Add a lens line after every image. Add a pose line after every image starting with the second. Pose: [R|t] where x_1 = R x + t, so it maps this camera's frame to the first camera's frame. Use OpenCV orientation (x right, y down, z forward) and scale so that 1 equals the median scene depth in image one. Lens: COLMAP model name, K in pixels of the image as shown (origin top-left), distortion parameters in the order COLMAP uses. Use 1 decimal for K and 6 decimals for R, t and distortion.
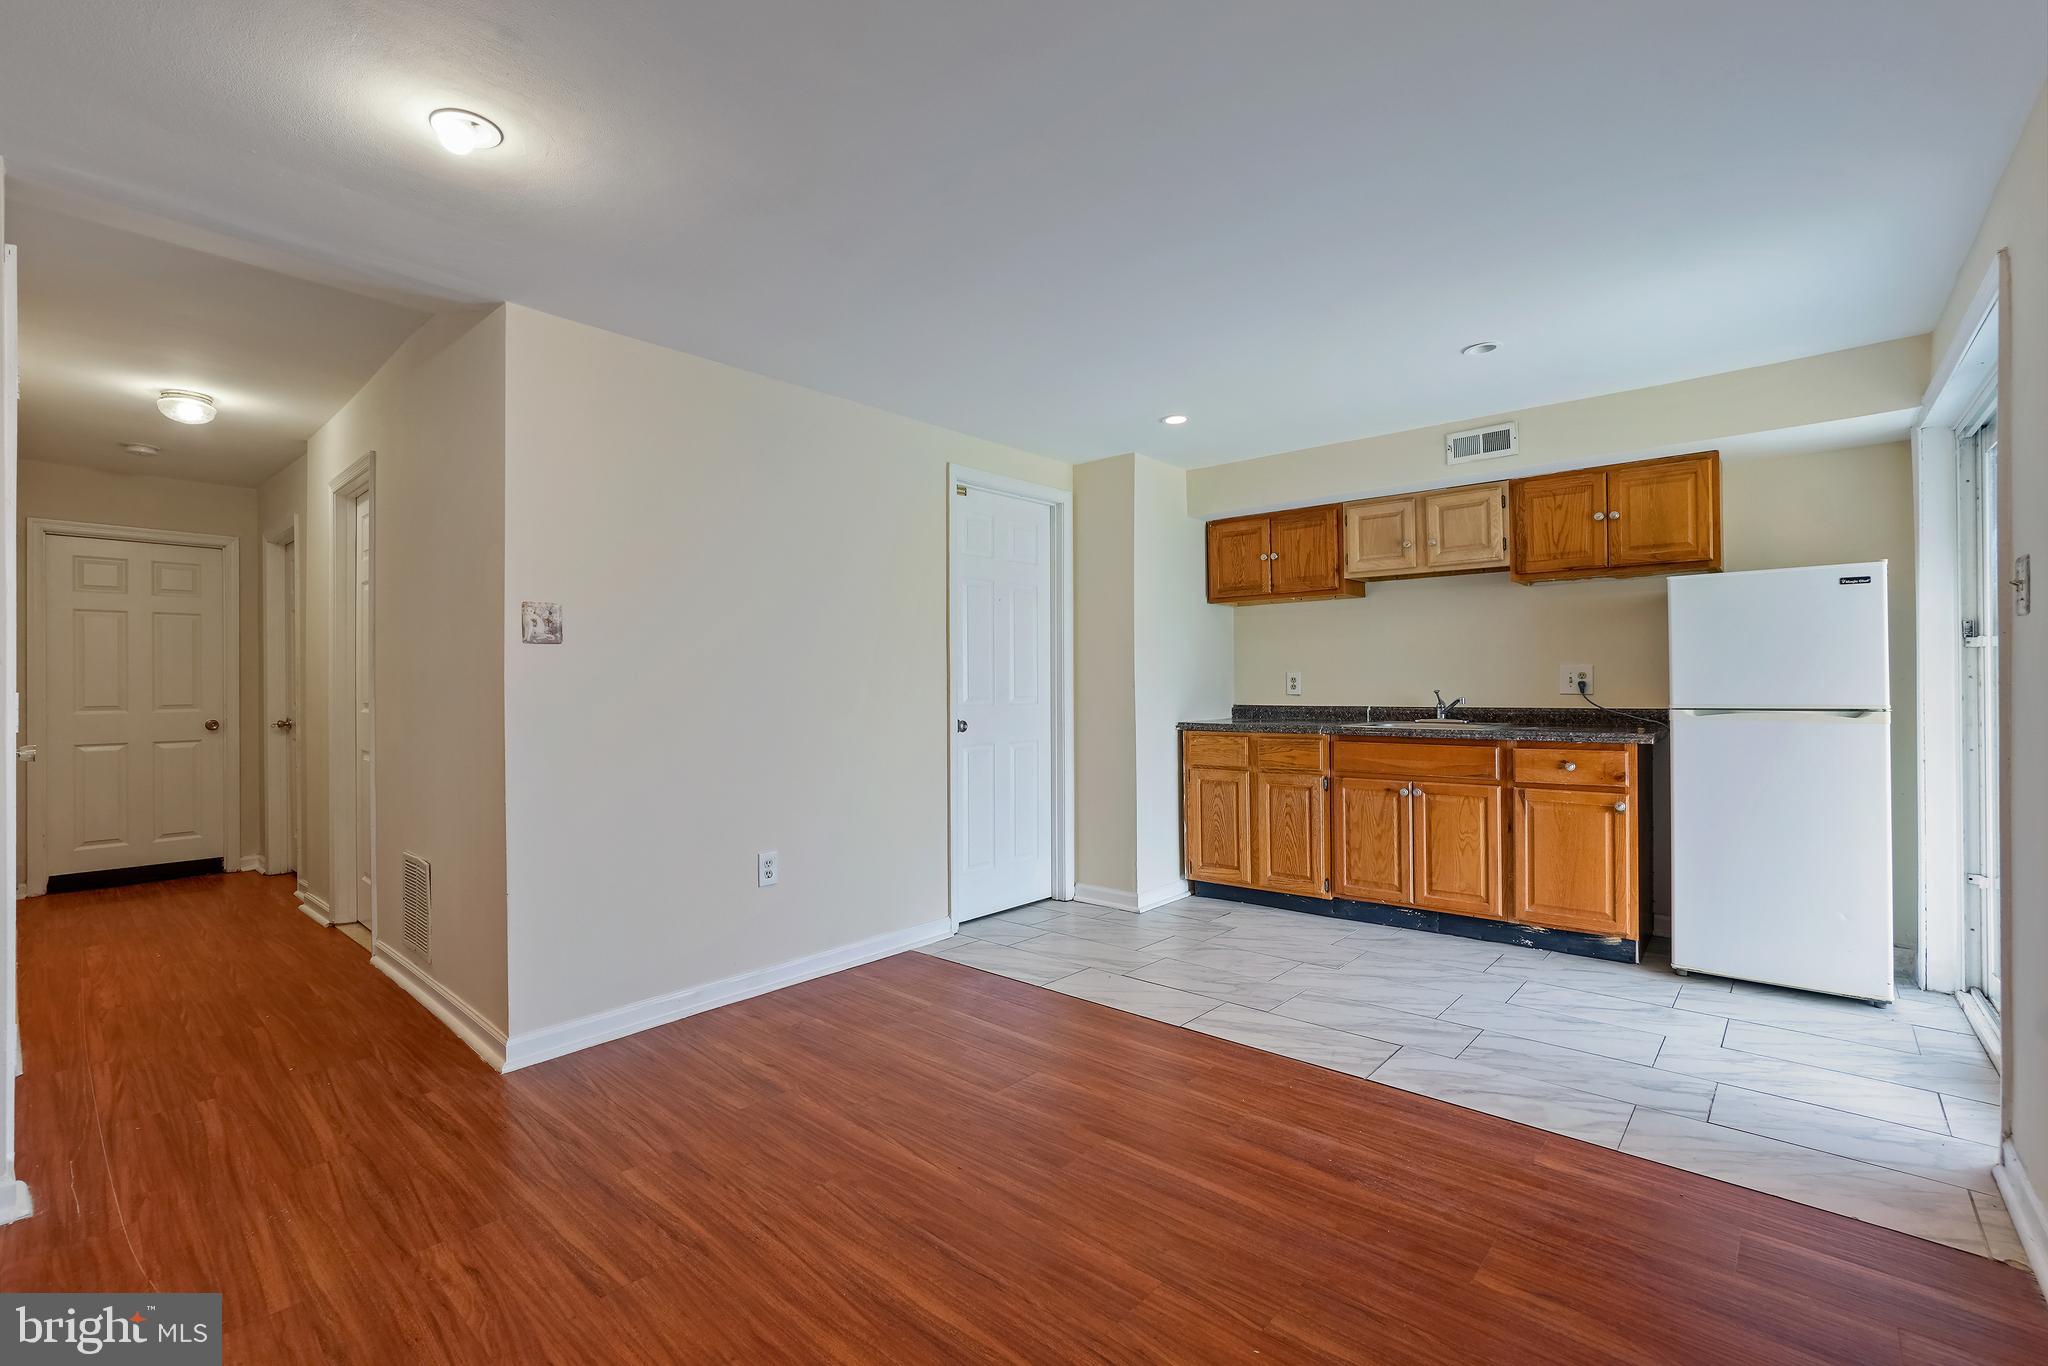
lens RADIAL K [[908.9, 0, 1032.3], [0, 908.9, 683.6], [0, 0, 1]] dist [-0.033421, 0.004921]
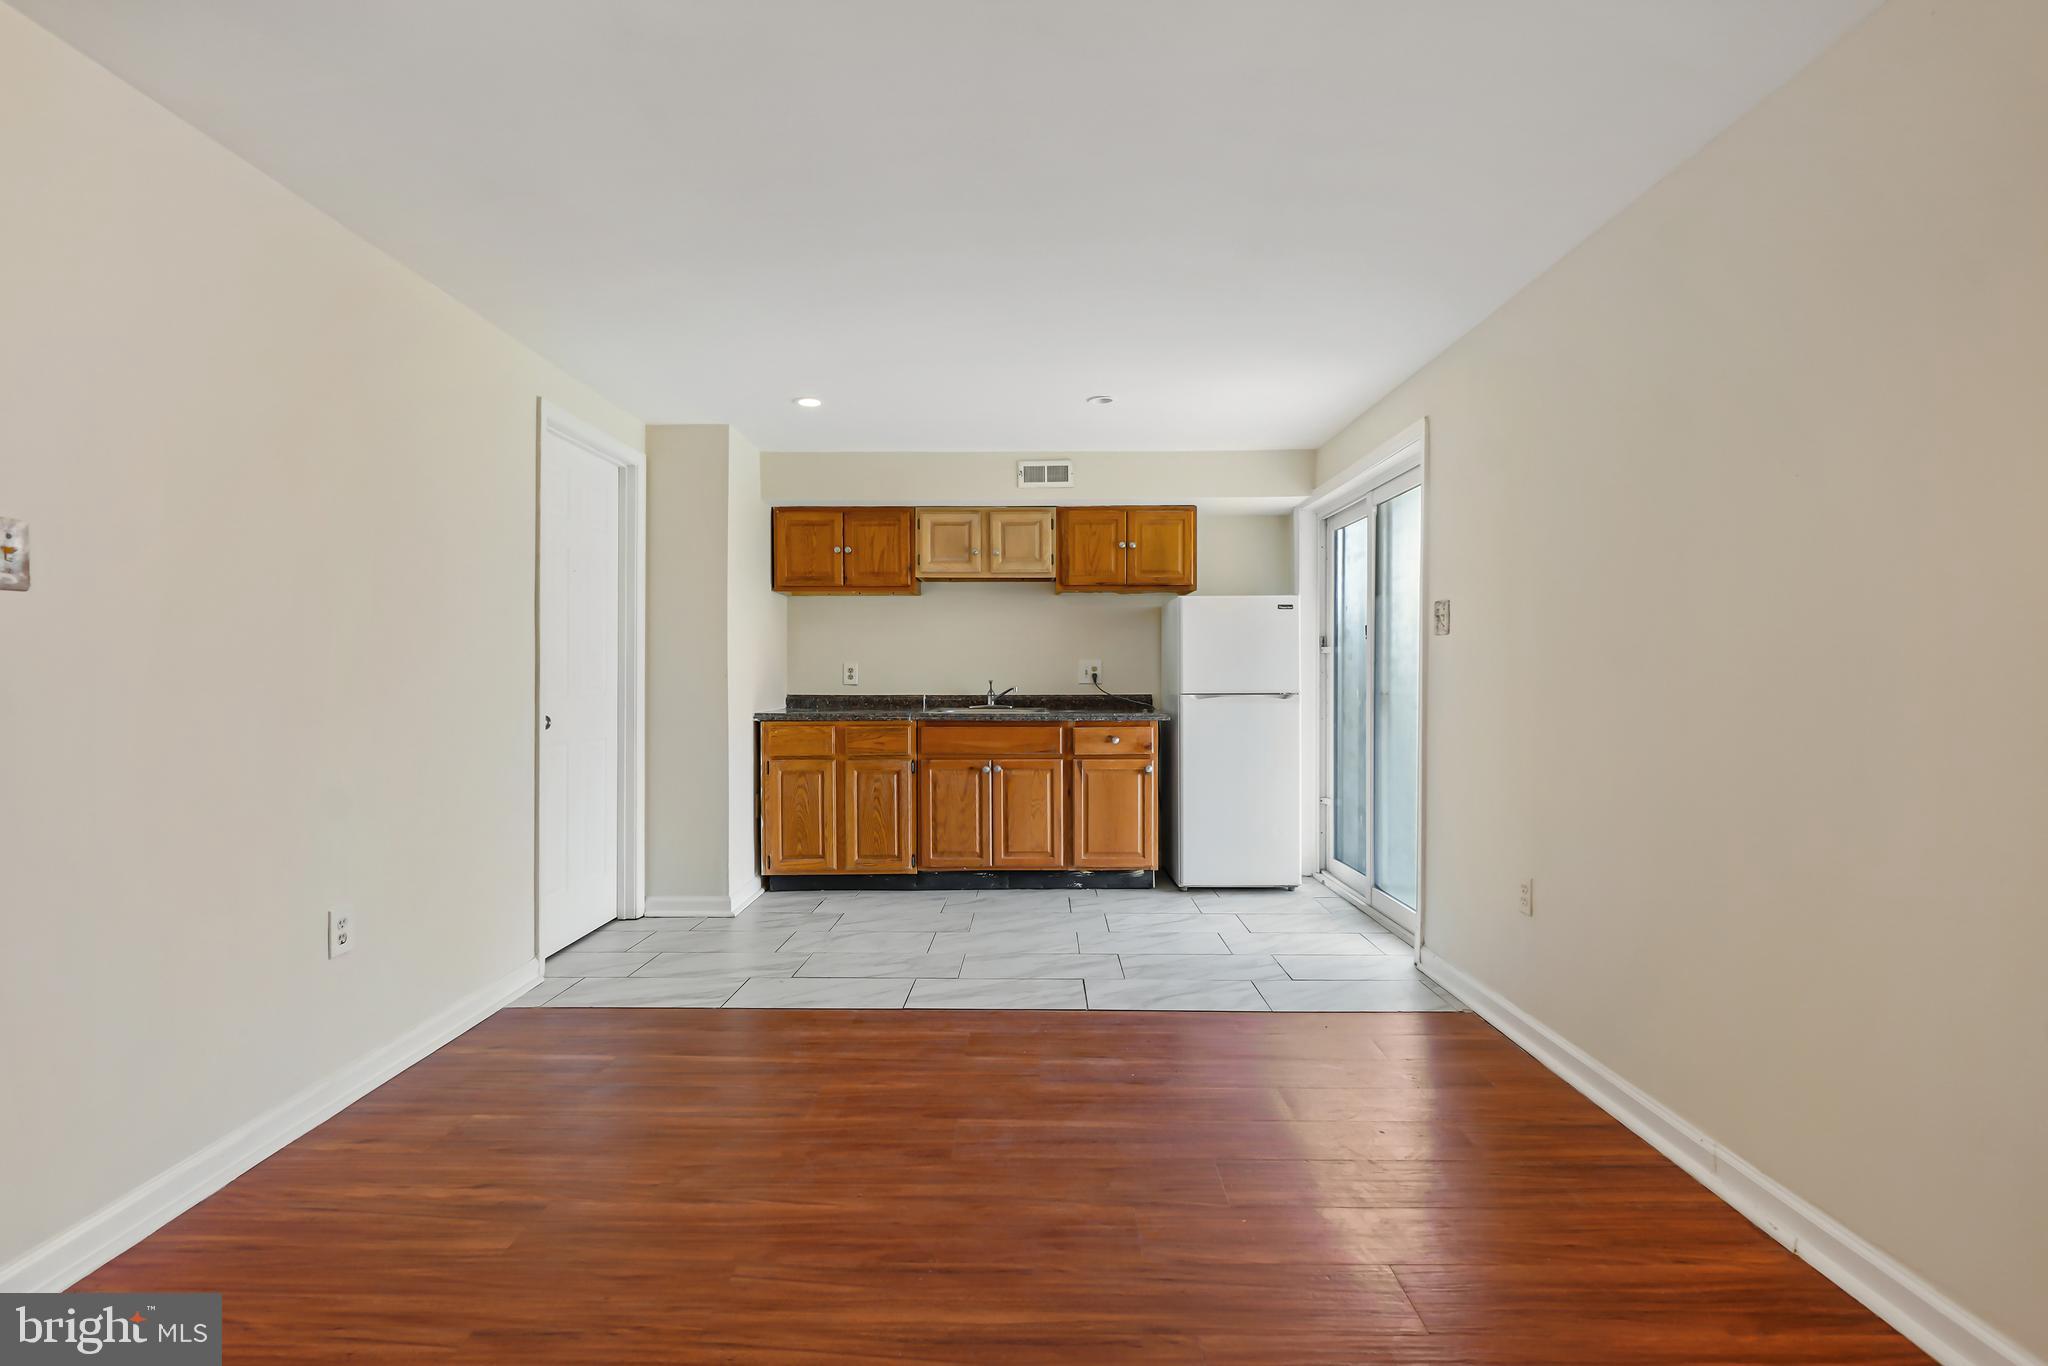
lens RADIAL K [[908.9, 0, 1024.1], [0, 908.9, 679.8], [0, 0, 1]] dist [-0.033421, 0.004921]
pose [[0.743867, 0.003342, 0.668319, -0.342880], [-0.006346, 0.999978, 0.002063, 0.004808], [-0.668297, -0.005776, 0.743872, 0.126582]]
